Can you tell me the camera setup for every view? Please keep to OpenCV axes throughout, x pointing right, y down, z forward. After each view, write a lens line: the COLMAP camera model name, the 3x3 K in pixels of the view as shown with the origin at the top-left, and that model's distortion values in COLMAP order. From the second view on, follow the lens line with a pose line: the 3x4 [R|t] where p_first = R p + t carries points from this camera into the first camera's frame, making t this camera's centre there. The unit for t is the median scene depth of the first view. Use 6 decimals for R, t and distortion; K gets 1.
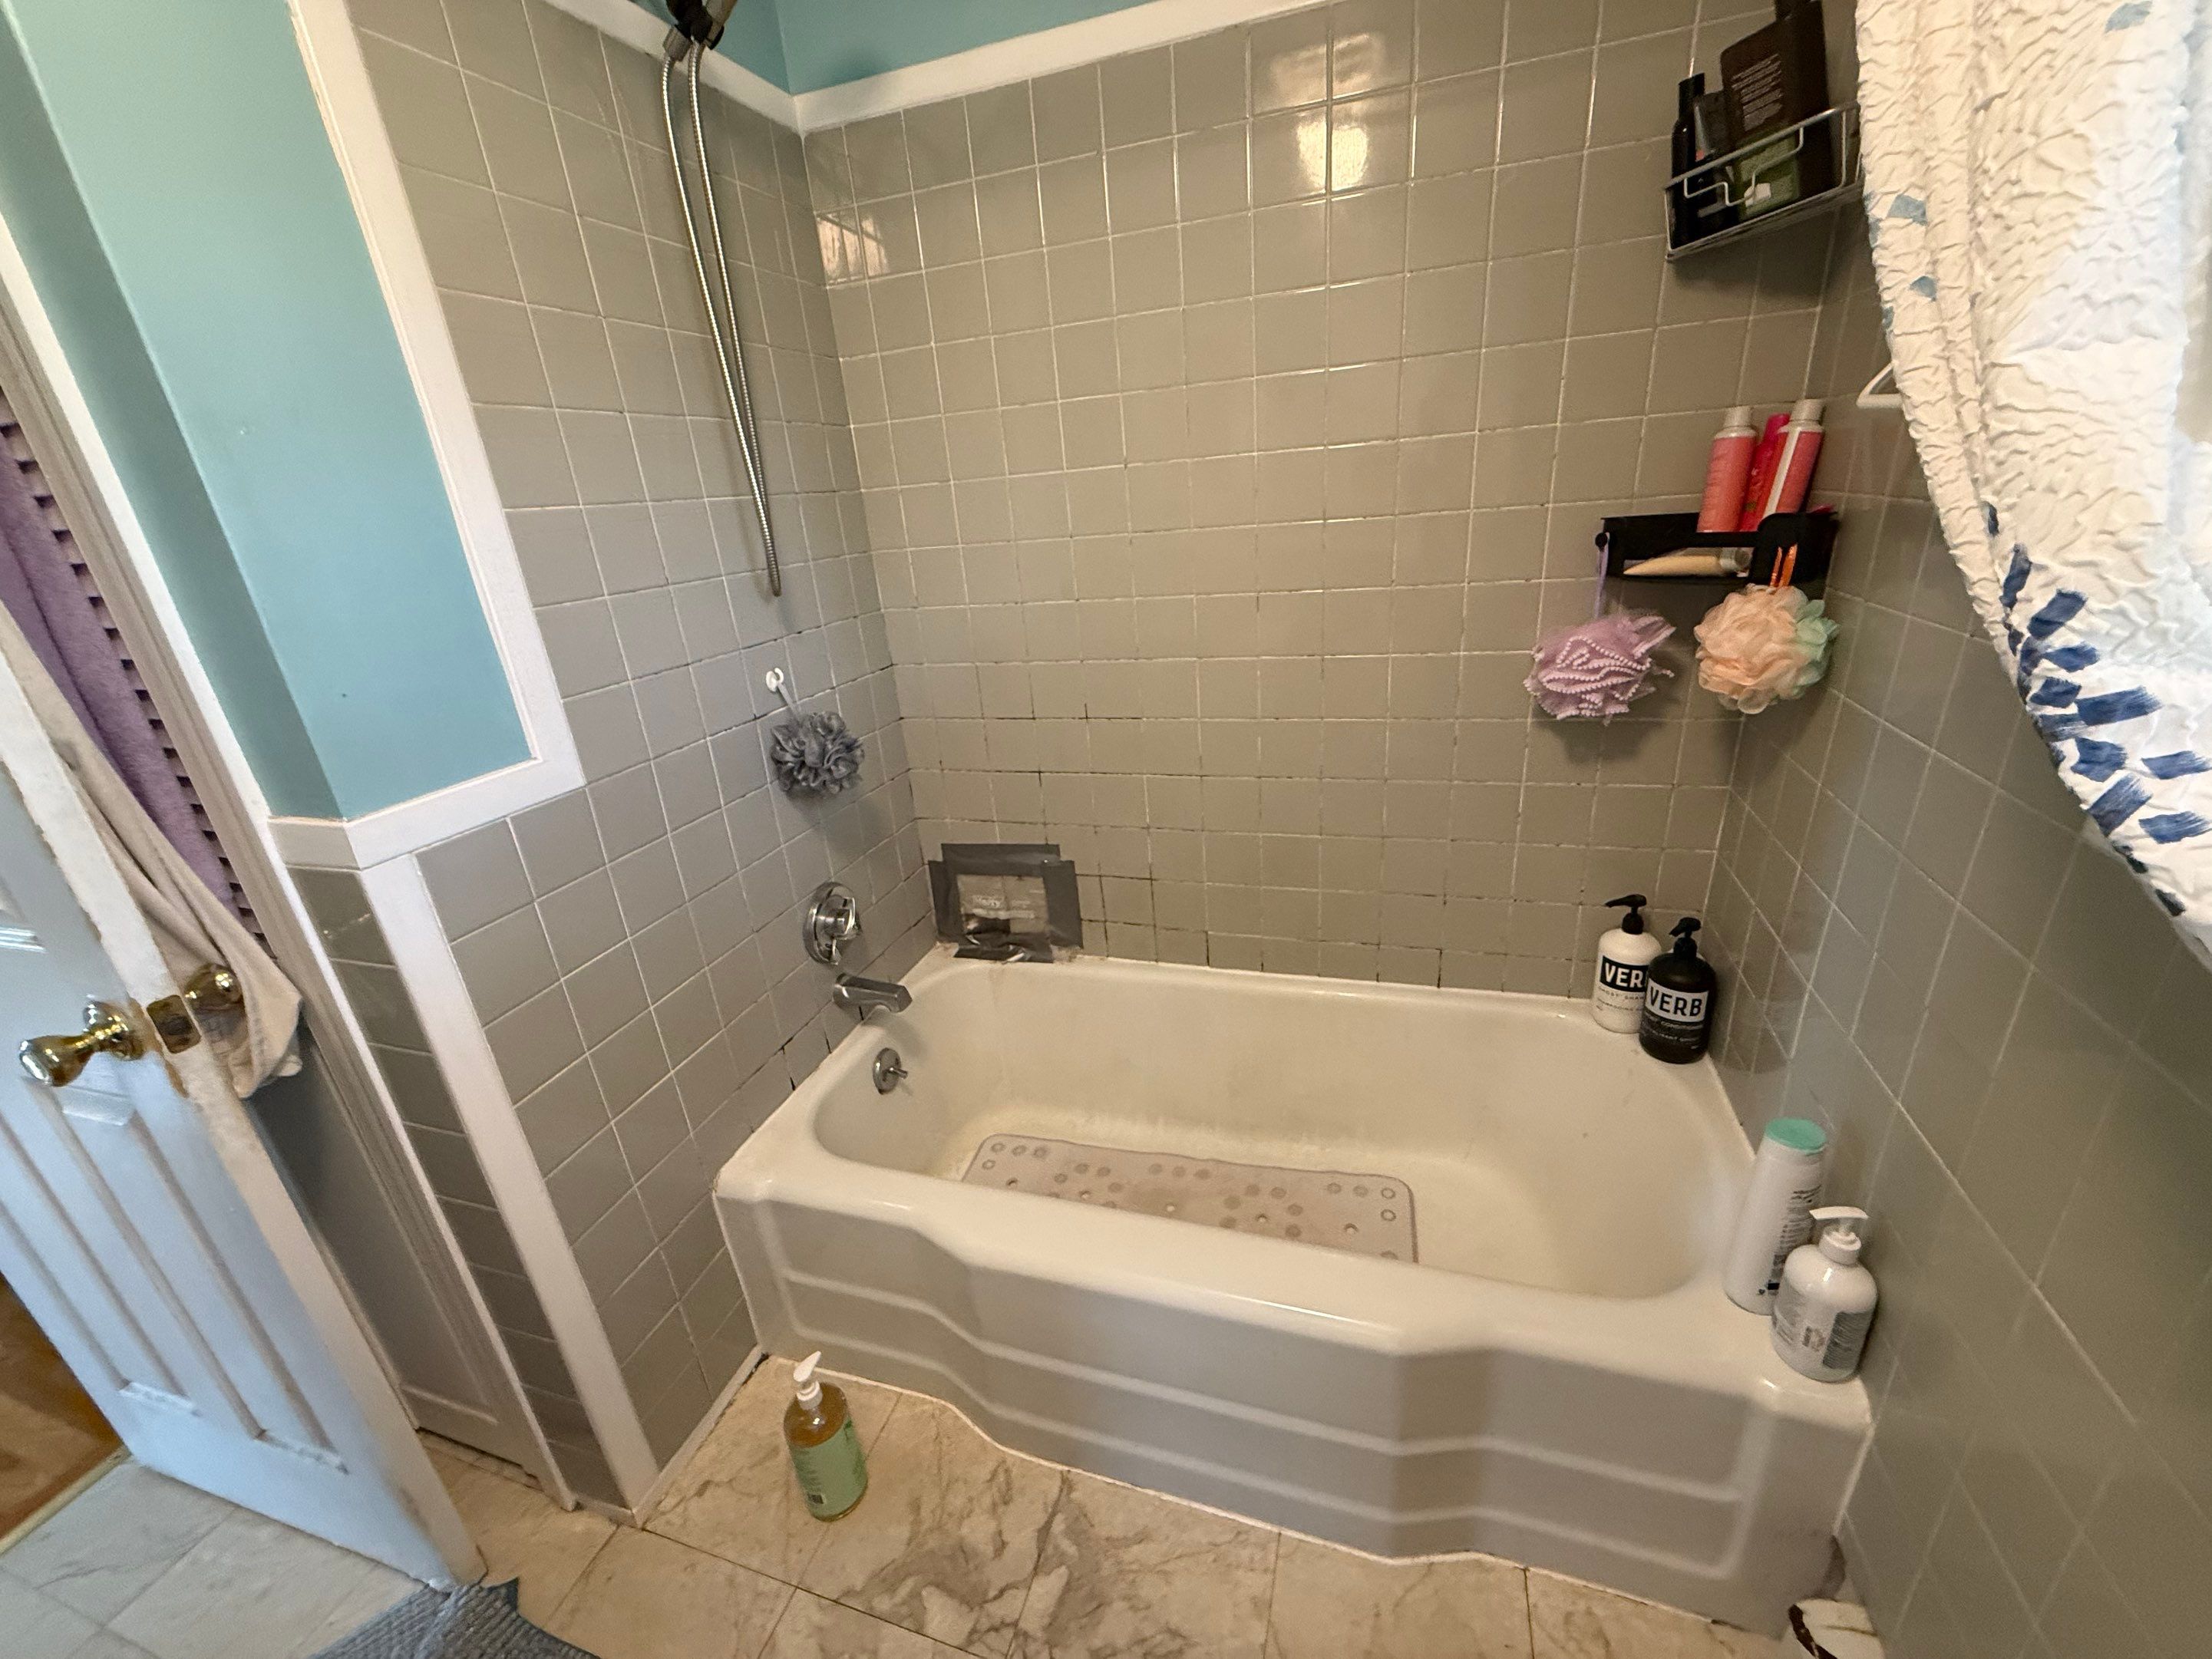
lens RADIAL K [[868.8, 0, 1108.3], [0, 868.8, 825.0], [0, 0, 1]] dist [-0.000134, 0.000025]
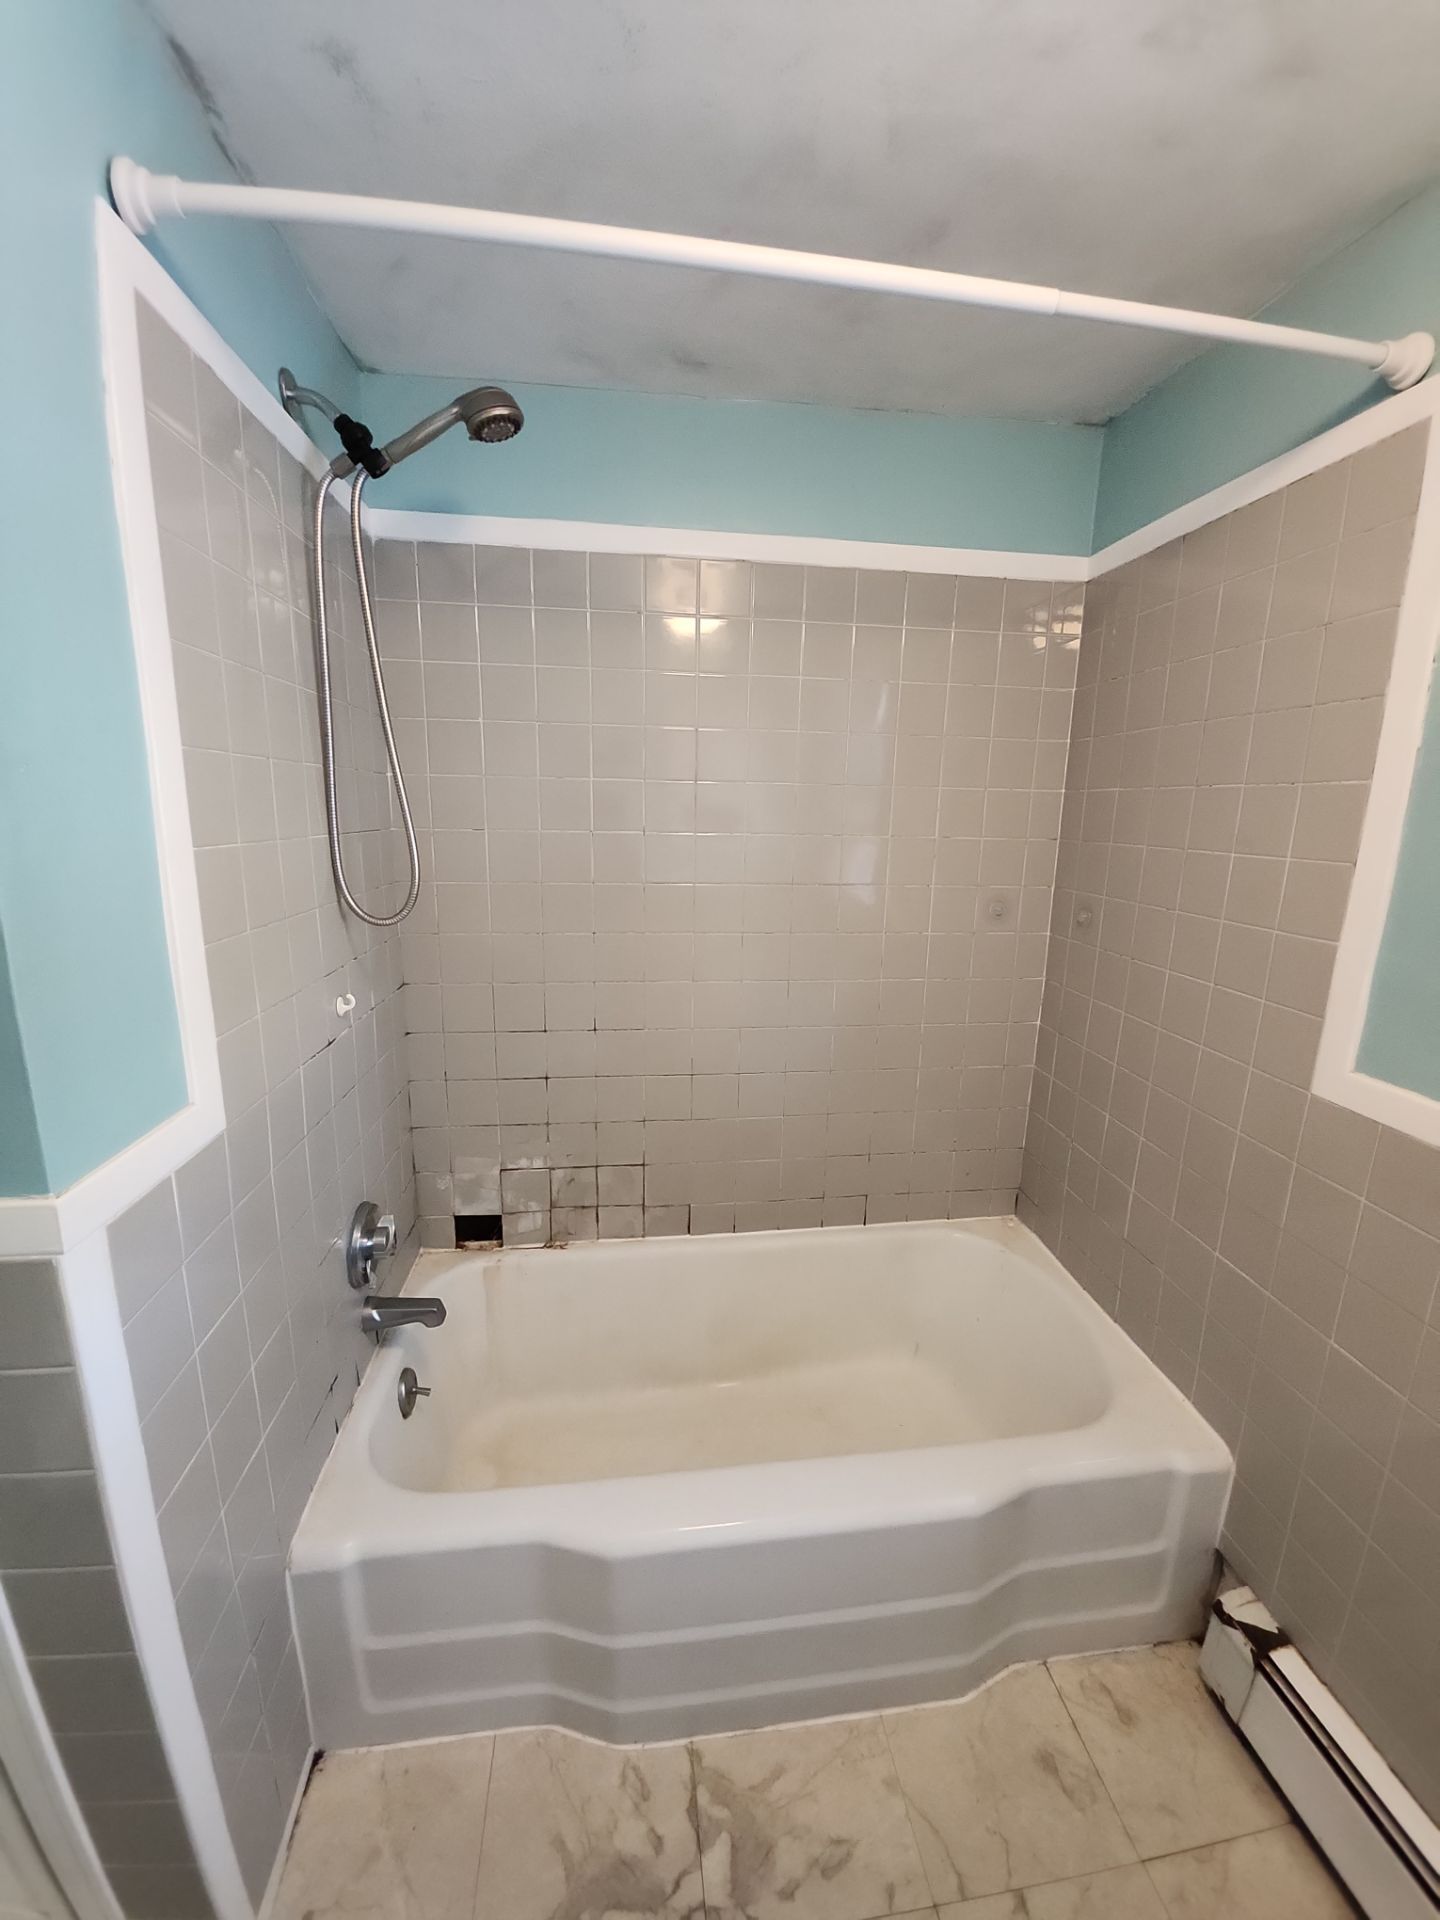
lens RADIAL K [[740.3, 0, 722.6], [0, 740.3, 967.9], [0, 0, 1]] dist [-0.000161, -0.011071]
pose [[0.900235, 0.008833, 0.435315, -0.435574], [0.067084, 0.985042, -0.158719, -0.050109], [-0.430205, 0.172087, 0.886177, 0.028588]]
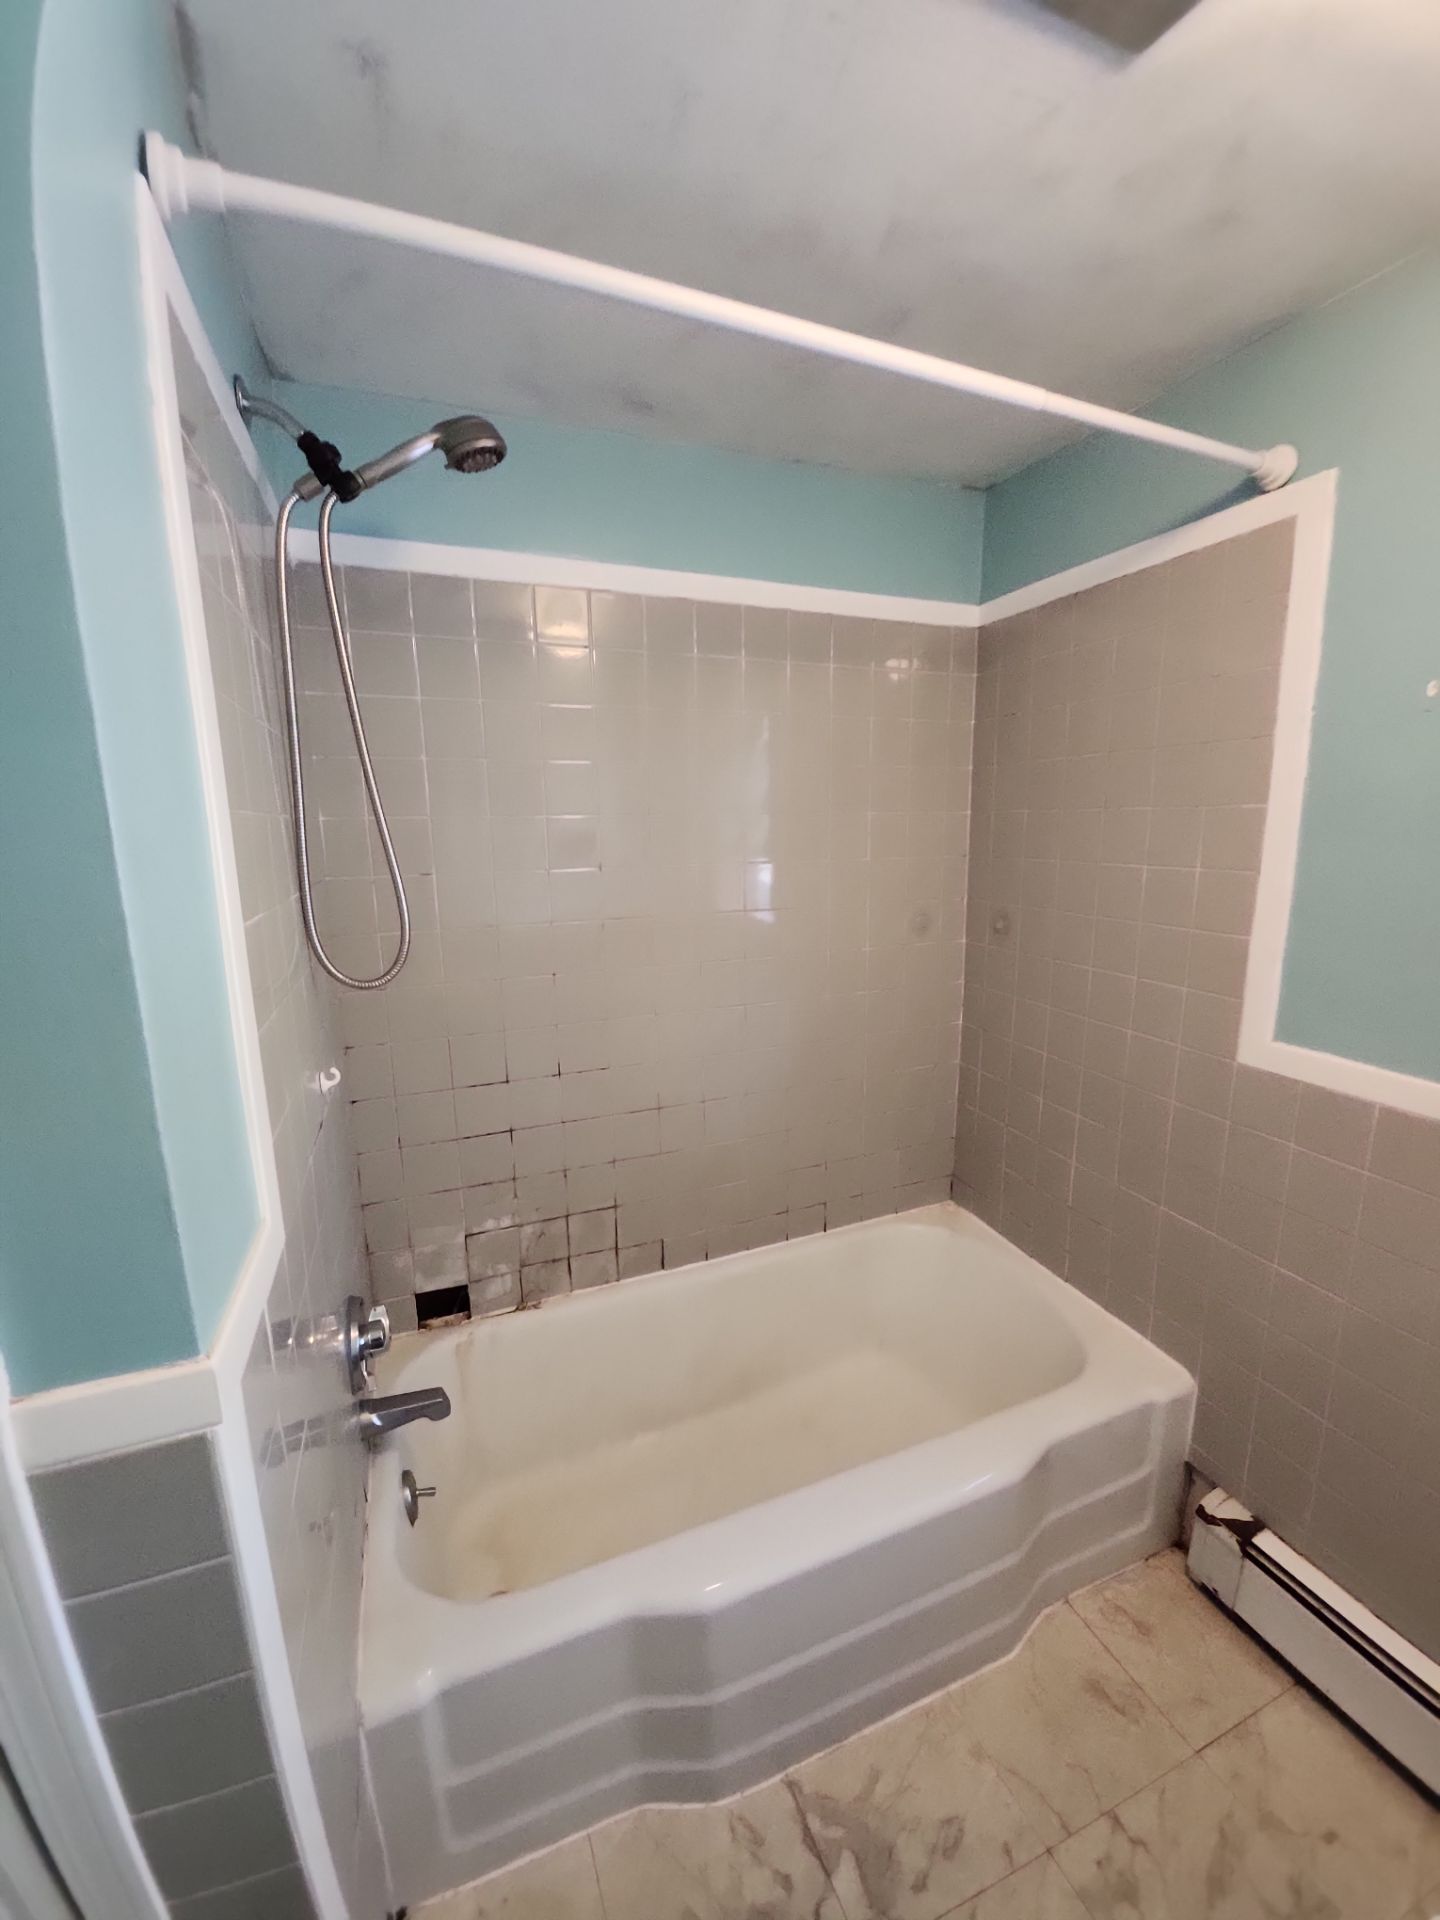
lens RADIAL K [[740.3, 0, 722.6], [0, 740.3, 967.9], [0, 0, 1]] dist [-0.000161, -0.011071]
pose [[0.770051, -0.049132, 0.636088, -0.666324], [0.184533, 0.971565, -0.148352, -0.107921], [-0.610712, 0.231618, 0.757221, 0.150697]]
